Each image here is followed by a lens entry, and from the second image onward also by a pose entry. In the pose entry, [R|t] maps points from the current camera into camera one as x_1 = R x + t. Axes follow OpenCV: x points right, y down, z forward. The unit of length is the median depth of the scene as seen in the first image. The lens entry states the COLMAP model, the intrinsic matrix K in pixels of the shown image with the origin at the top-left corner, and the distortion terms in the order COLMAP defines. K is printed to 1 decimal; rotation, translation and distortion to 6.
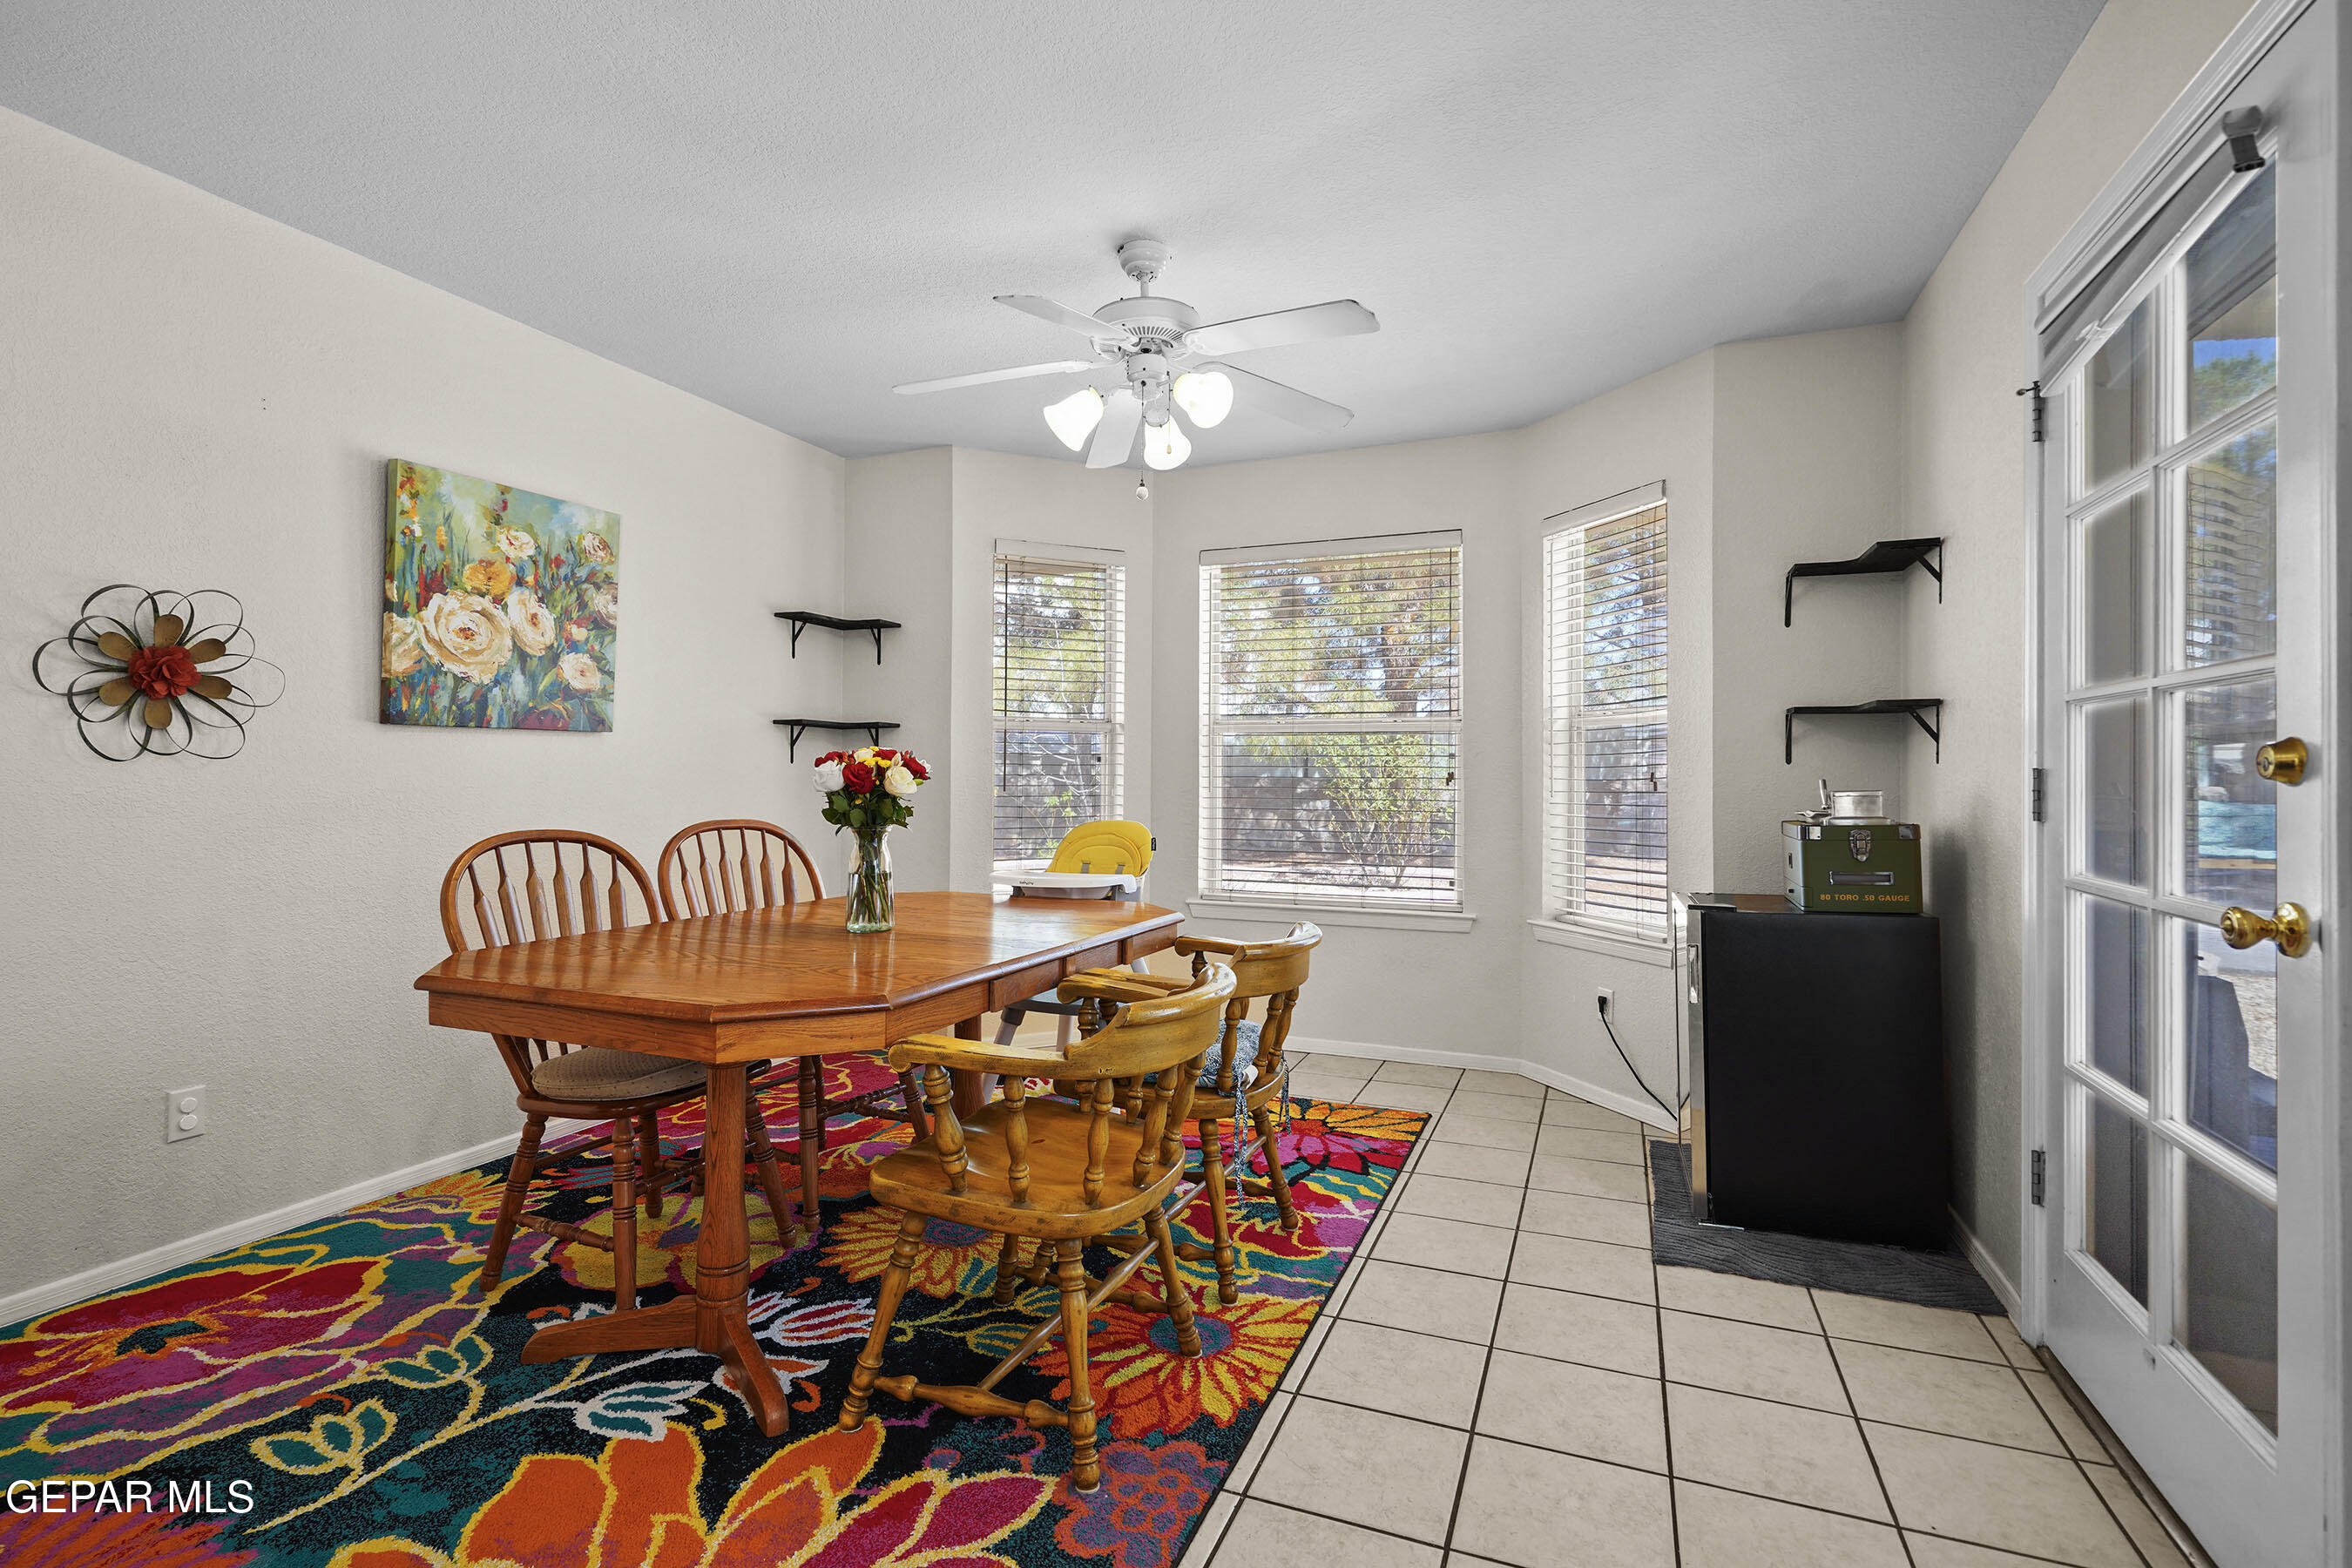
lens RADIAL K [[1077.7, 0, 1166.6], [0, 1077.7, 796.7], [0, 0, 1]] dist [-0.001665, 0.001017]
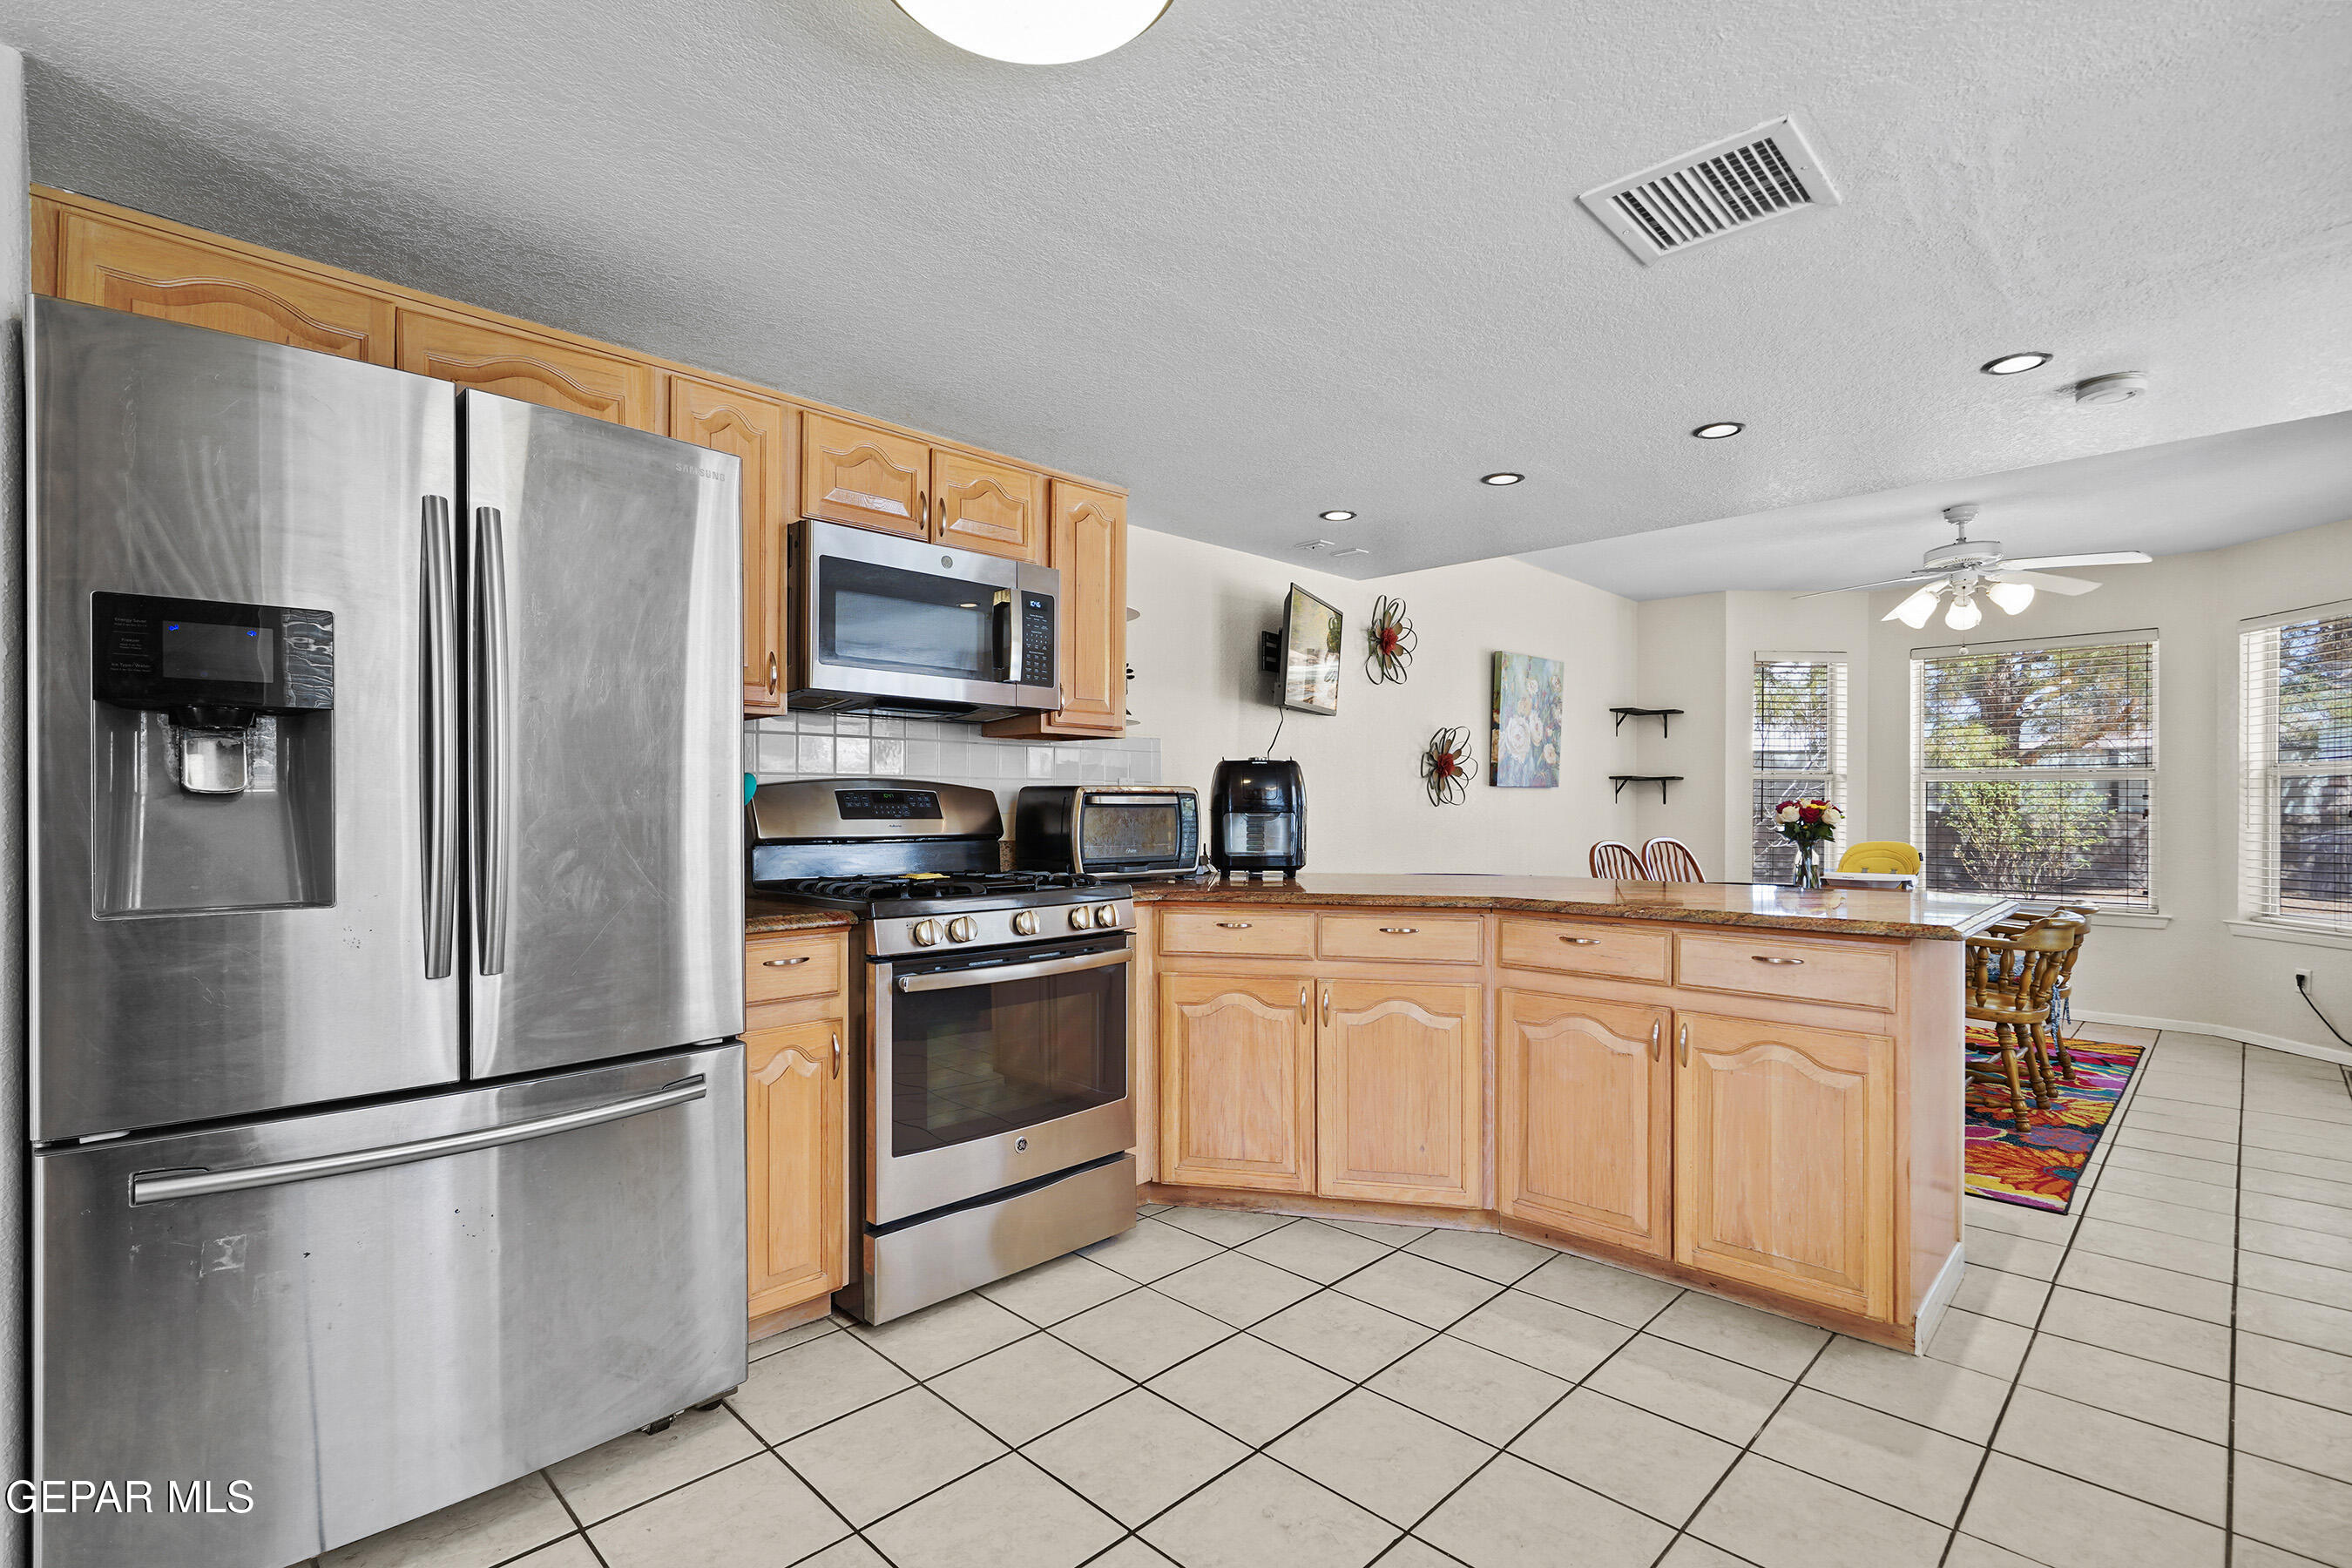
lens RADIAL K [[1077.7, 0, 1189.5], [0, 1077.7, 819.9], [0, 0, 1]] dist [-0.001665, 0.001017]
pose [[0.926515, 0.003360, -0.376243, -0.442250], [-0.006269, 0.999959, -0.006507, 0.008732], [0.376206, 0.008387, 0.926498, -0.910012]]
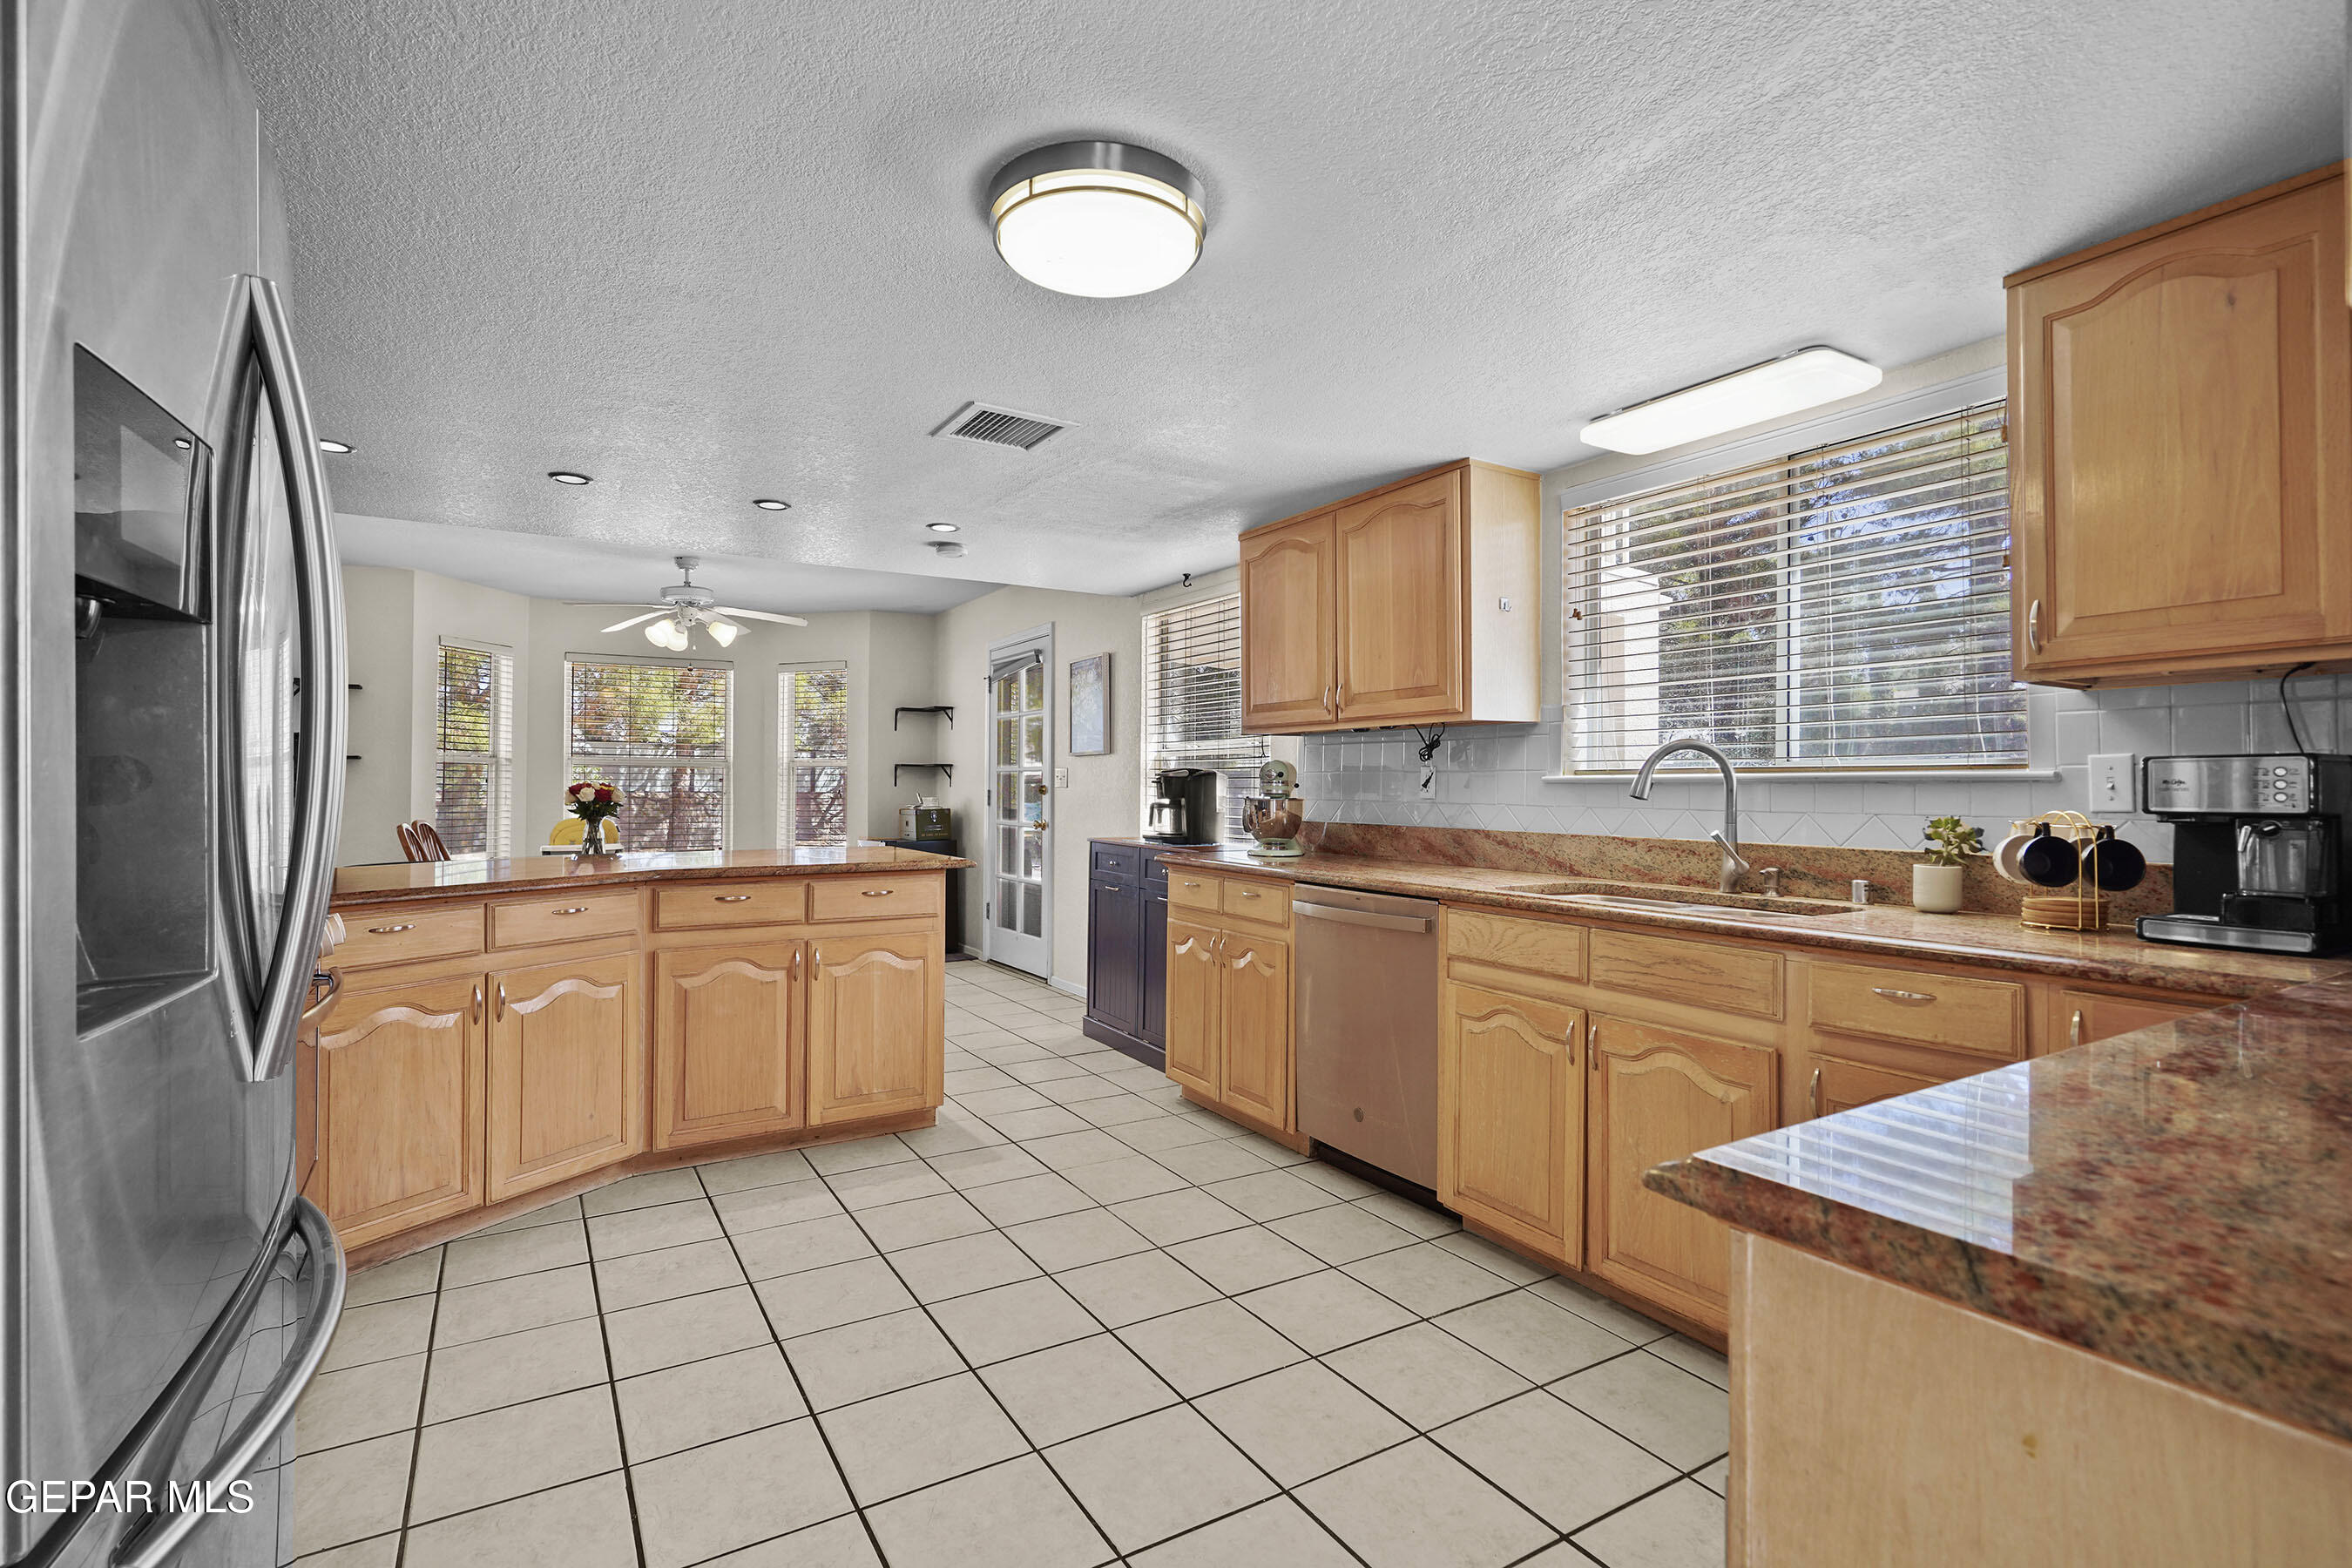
lens RADIAL K [[1077.7, 0, 1137.4], [0, 1077.7, 796.7], [0, 0, 1]] dist [-0.001665, 0.001017]
pose [[0.619095, -0.009416, 0.785260, -1.016664], [0.016869, 0.999857, -0.001310, 0.005930], [-0.785135, 0.014057, 0.619165, -0.960327]]
